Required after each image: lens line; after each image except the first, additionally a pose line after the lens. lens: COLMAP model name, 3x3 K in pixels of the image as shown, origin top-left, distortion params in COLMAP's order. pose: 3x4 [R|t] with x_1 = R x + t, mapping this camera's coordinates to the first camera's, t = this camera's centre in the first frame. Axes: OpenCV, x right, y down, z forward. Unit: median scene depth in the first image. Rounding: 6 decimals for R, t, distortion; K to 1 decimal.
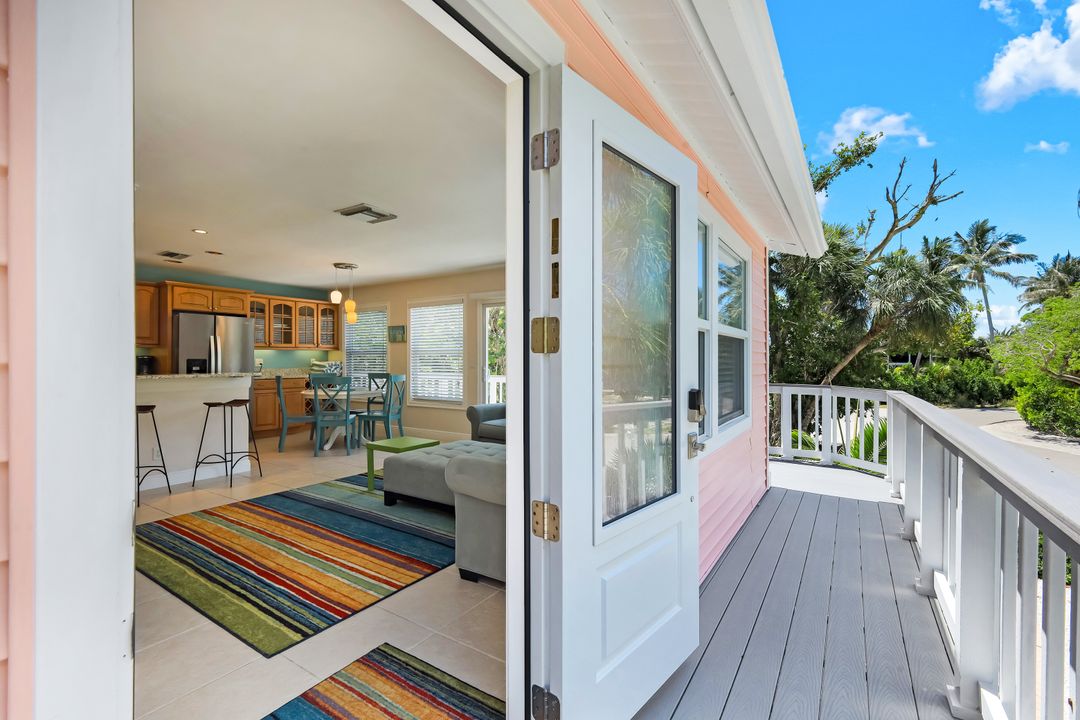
lens RADIAL K [[471.1, 0, 540.7], [0, 471.1, 356.7], [0, 0, 1]] dist [0.001081, -0.000193]
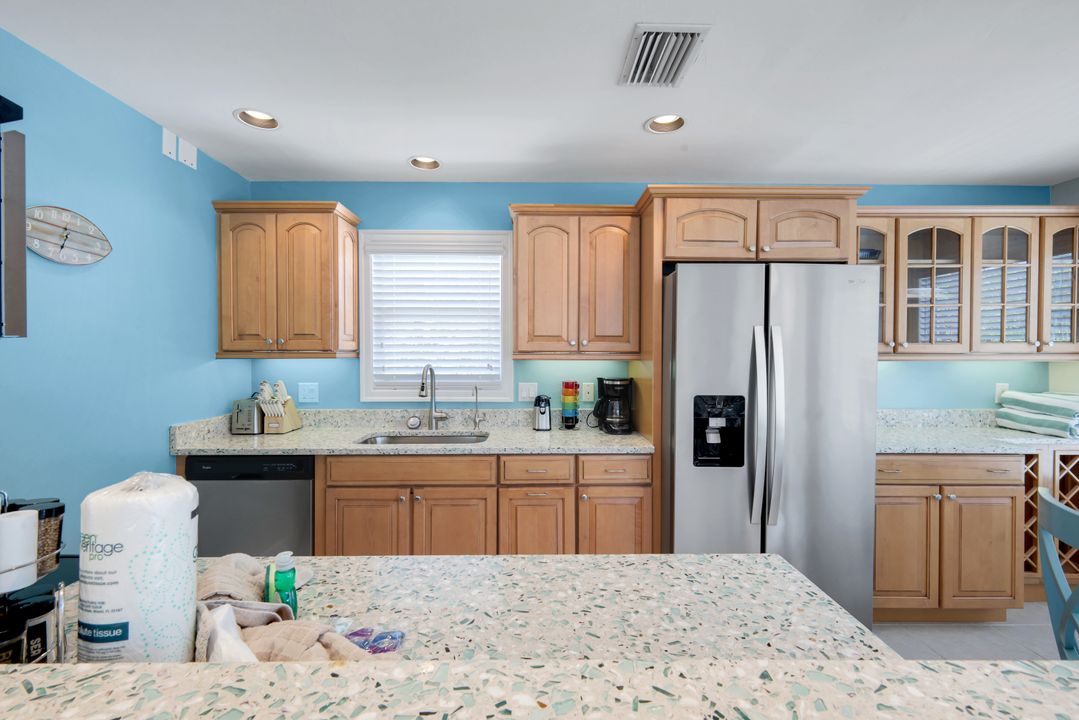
lens RADIAL K [[473.1, 0, 540.3], [0, 473.1, 358.0], [0, 0, 1]] dist [0.004780, 0.000235]
pose [[0.555792, 0.012438, -0.831228, -0.540761], [0.000976, 0.999878, 0.015614, -0.029856], [0.831321, -0.009489, 0.555712, 0.734901]]
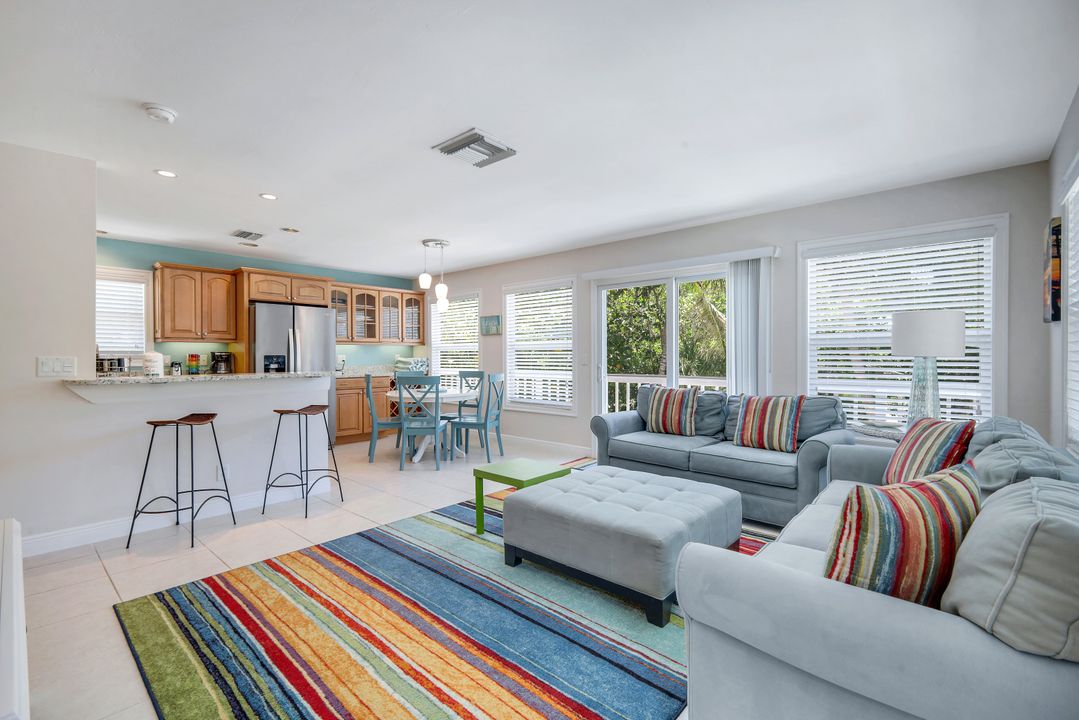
lens RADIAL K [[473.1, 0, 539.5], [0, 473.1, 358.0], [0, 0, 1]] dist [0.004780, 0.000235]
pose [[0.988859, -0.002846, -0.148828, -0.115104], [0.004429, 0.999937, 0.010301, 0.002633], [0.148789, -0.010845, 0.988809, 0.209003]]
